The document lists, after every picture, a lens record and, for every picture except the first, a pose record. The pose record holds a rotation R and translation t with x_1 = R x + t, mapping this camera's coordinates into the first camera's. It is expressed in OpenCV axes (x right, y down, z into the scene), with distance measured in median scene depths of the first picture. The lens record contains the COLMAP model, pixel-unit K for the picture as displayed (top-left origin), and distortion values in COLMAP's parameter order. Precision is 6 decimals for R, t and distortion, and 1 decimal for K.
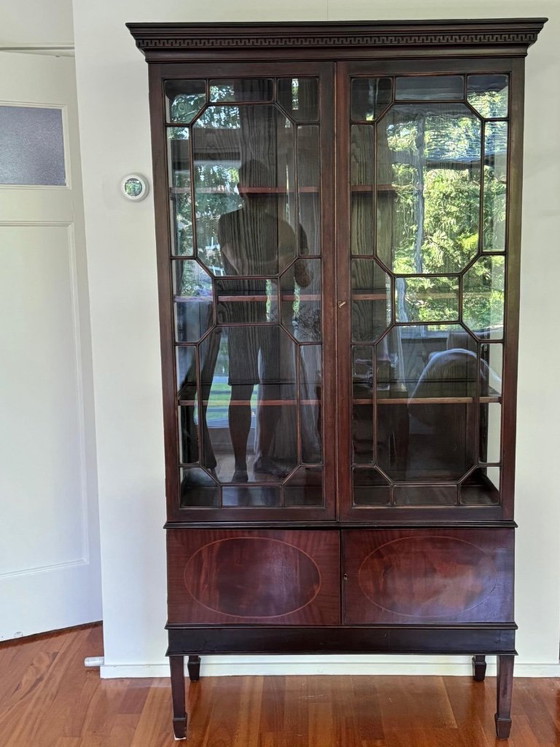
lens RADIAL K [[896.6, 0, 262.1], [0, 896.6, 371.1], [0, 0, 1]] dist [0.079807, 0.000000]
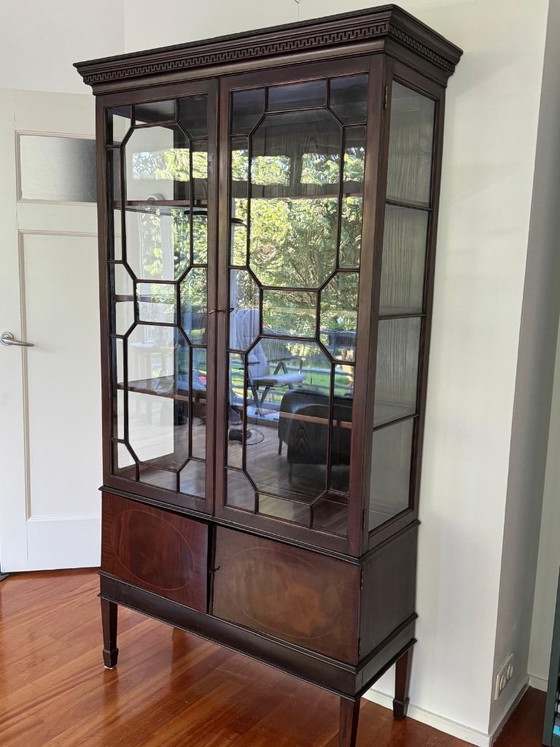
lens RADIAL K [[730.8, 0, 287.9], [0, 730.8, 371.1], [0, 0, 1]] dist [0.053205, 0.000000]
pose [[0.825752, 0.114253, -0.552340, 0.628511], [-0.109035, 0.993132, 0.042424, -0.050220], [0.553393, 0.025193, 0.832539, 0.334584]]
